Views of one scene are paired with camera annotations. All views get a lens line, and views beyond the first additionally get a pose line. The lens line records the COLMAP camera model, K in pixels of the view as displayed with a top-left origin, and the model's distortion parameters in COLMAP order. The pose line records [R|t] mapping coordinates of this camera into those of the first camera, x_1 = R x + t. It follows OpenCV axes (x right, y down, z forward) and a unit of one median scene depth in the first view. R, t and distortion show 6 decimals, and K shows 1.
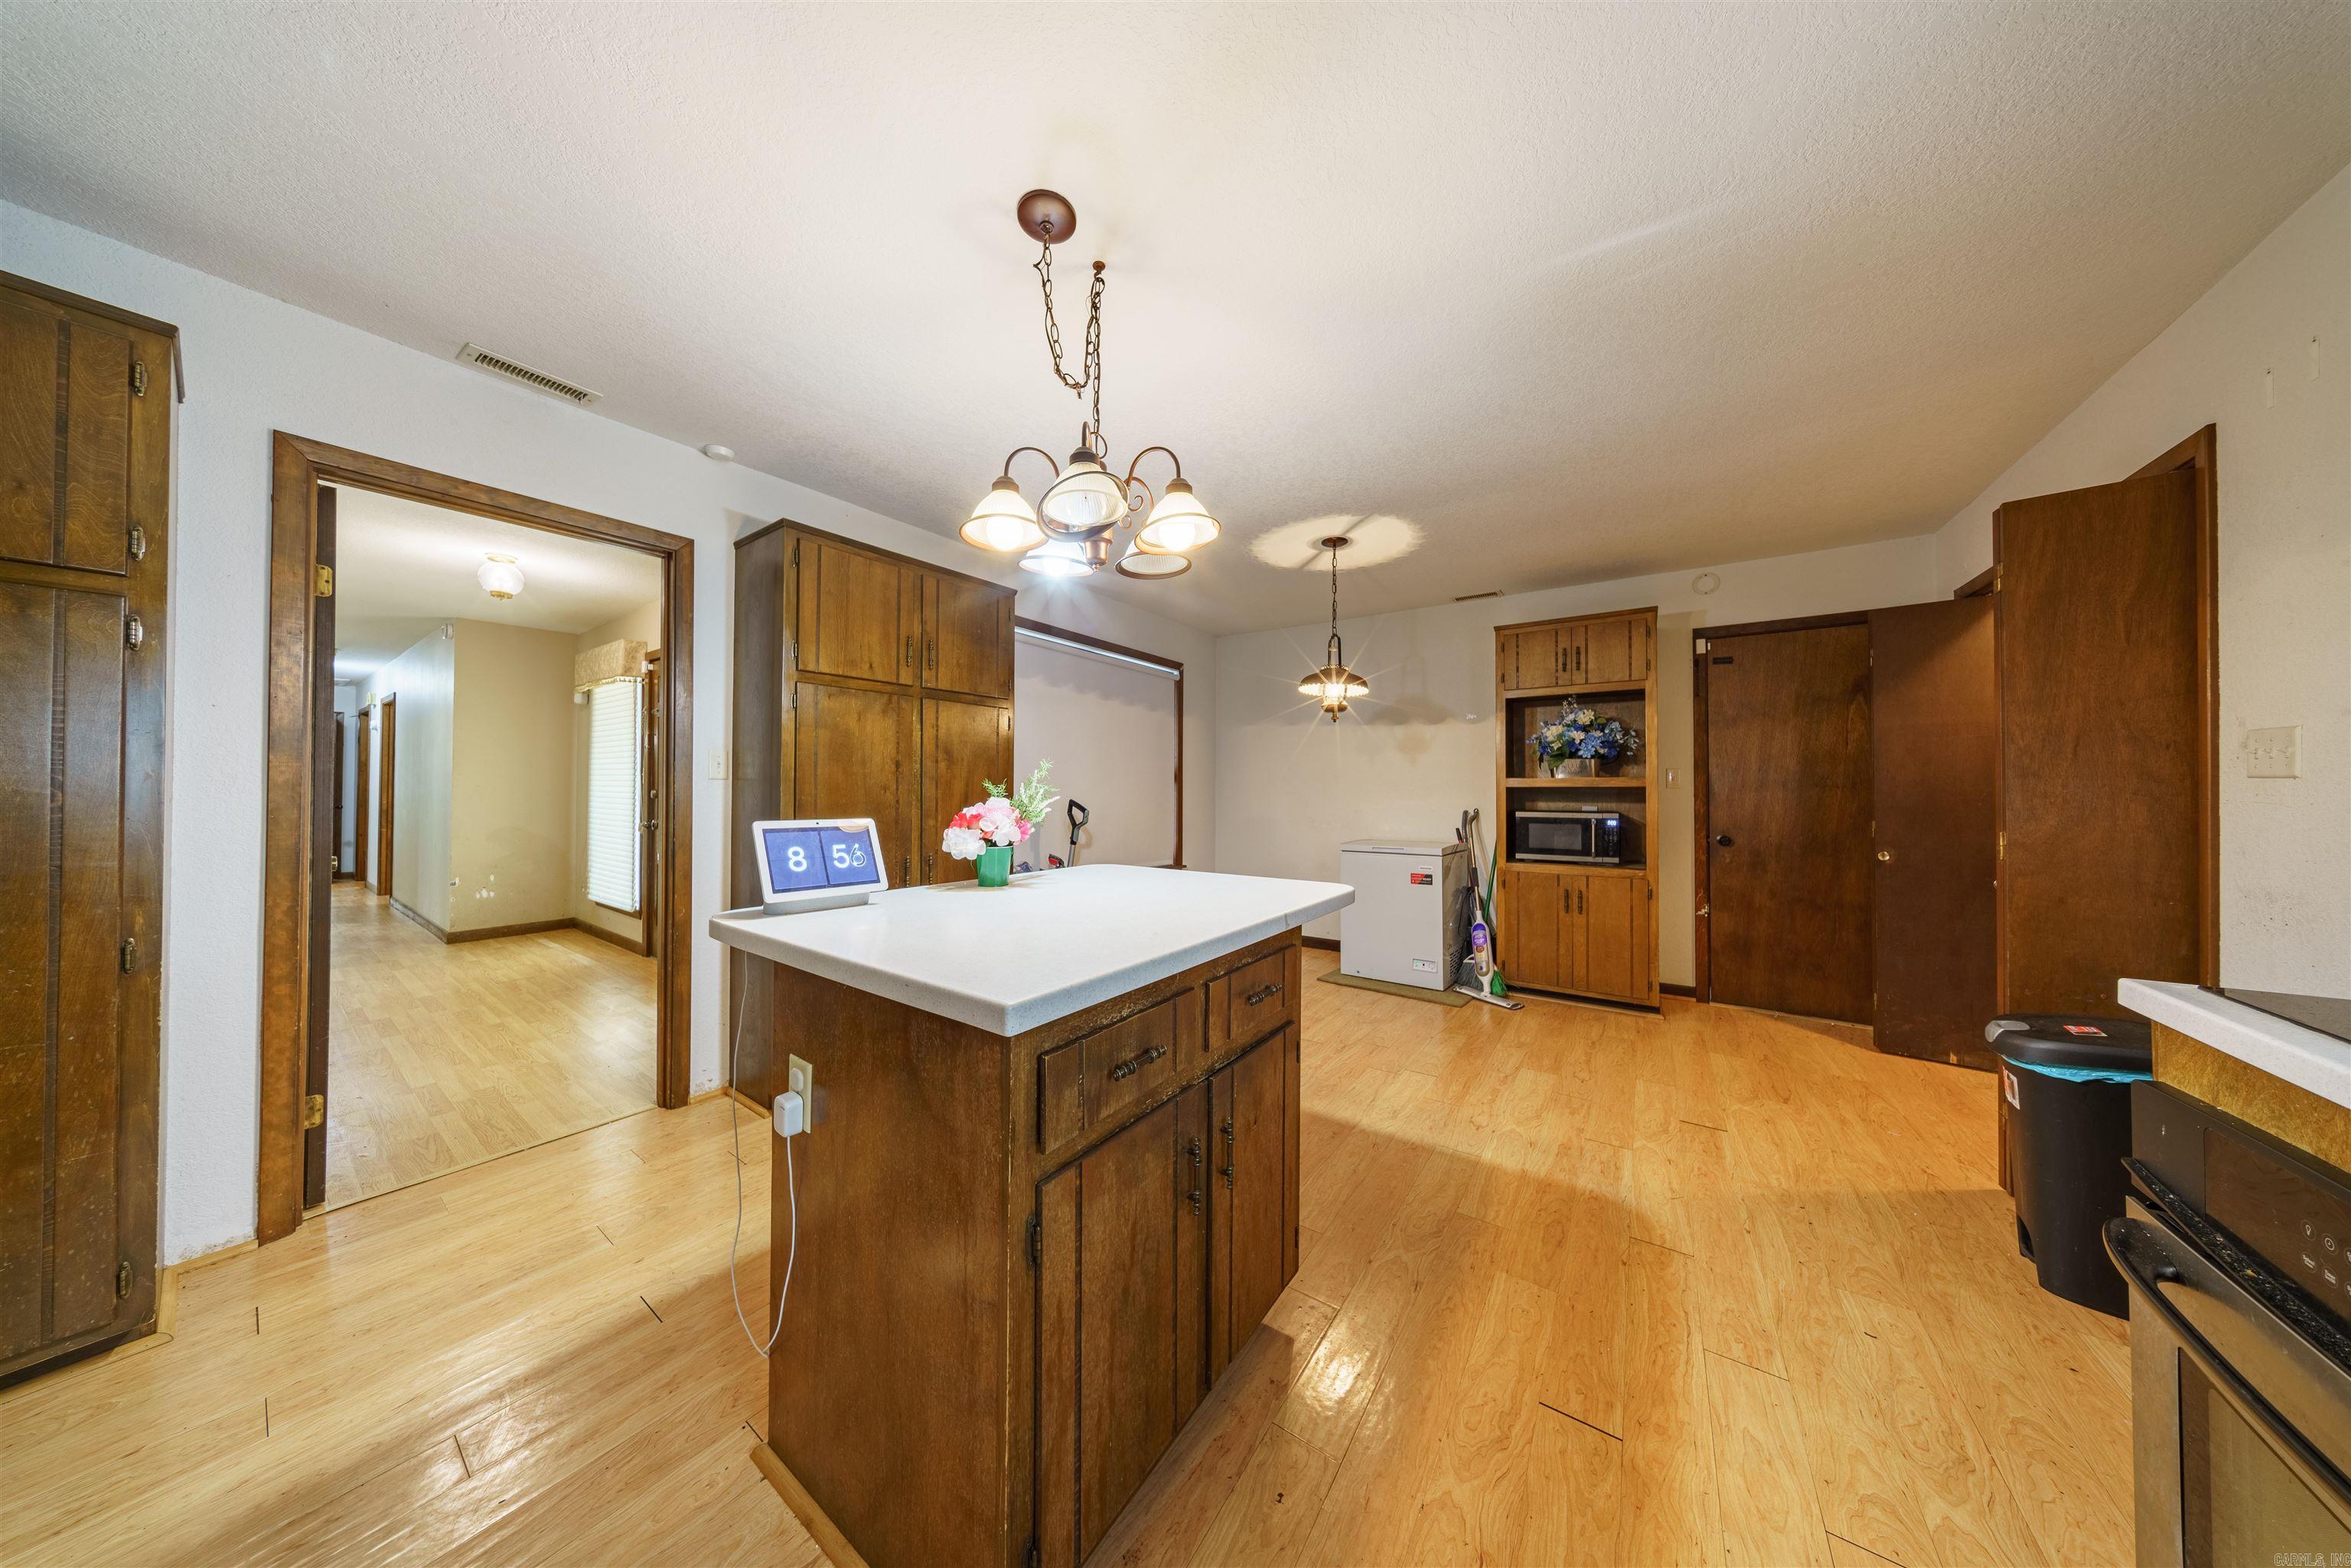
lens RADIAL K [[676.9, 0, 1169.1], [0, 676.9, 784.2], [0, 0, 1]] dist [-0.000863, 0.000001]
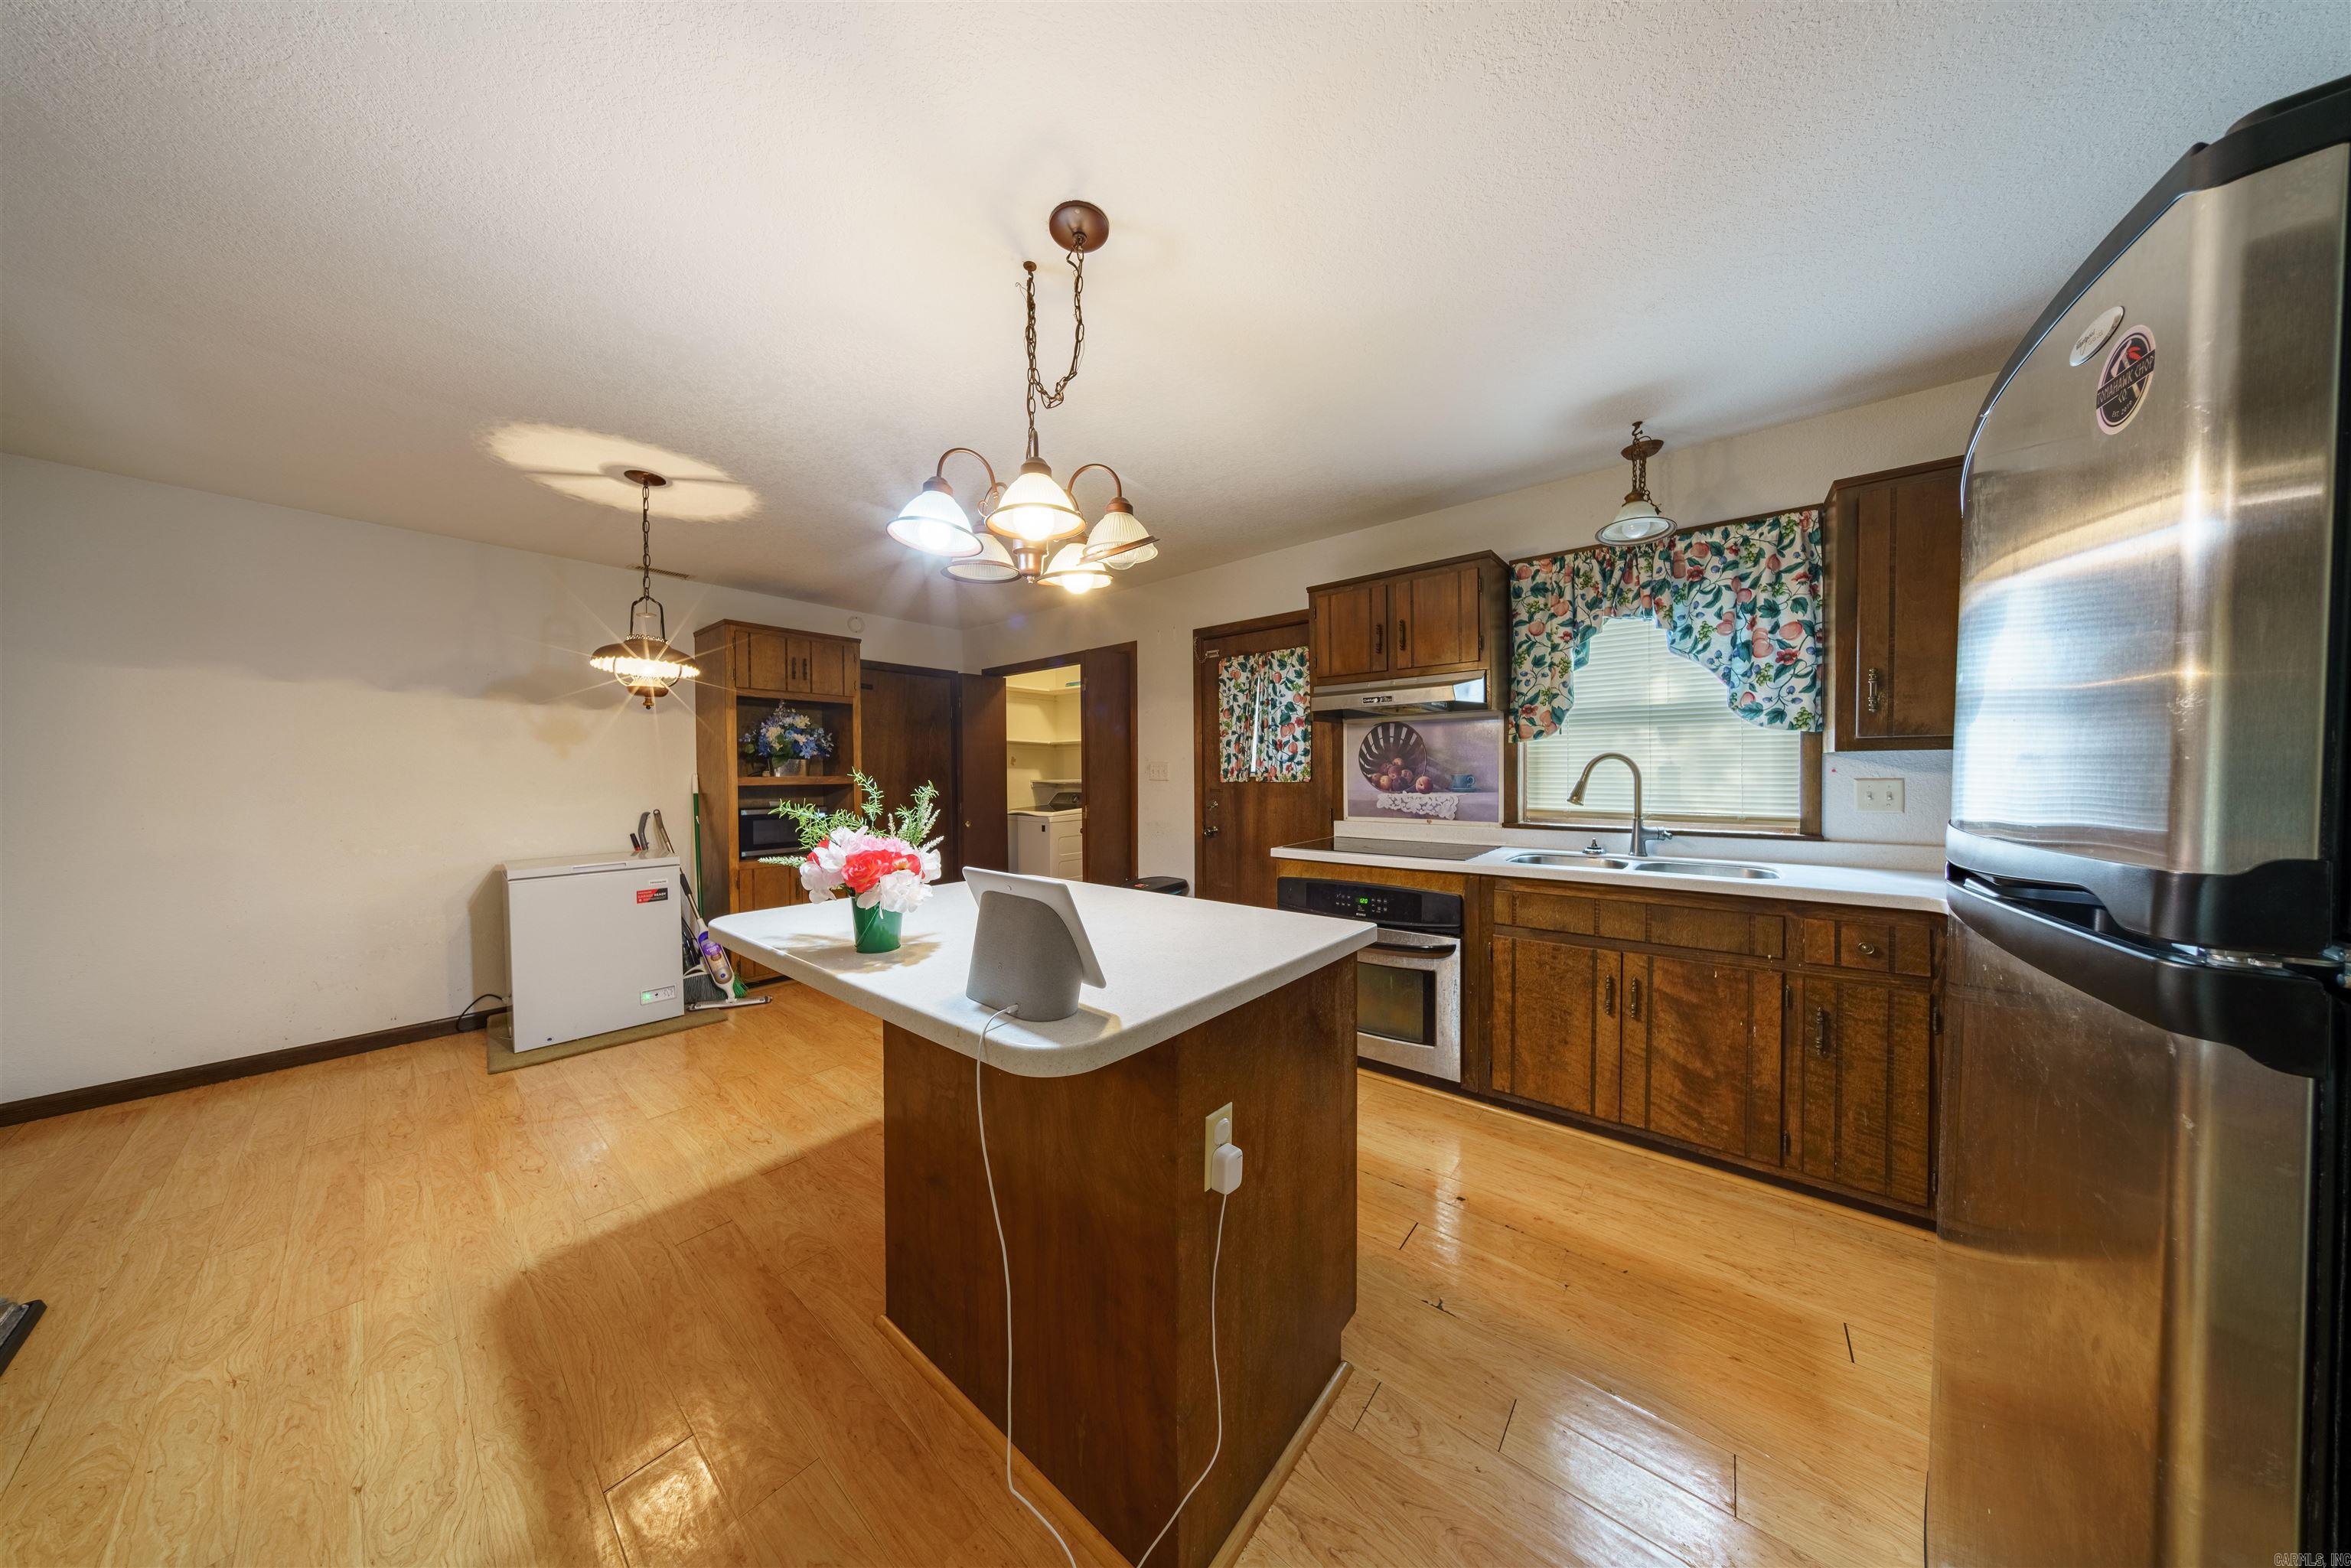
lens RADIAL K [[676.9, 0, 1168.0], [0, 676.9, 784.9], [0, 0, 1]] dist [-0.000863, 0.000001]
pose [[0.085604, -0.018587, 0.996156, -0.450610], [-0.003159, 0.999816, 0.018927, -0.018890], [-0.996324, -0.004767, 0.085529, 0.302740]]
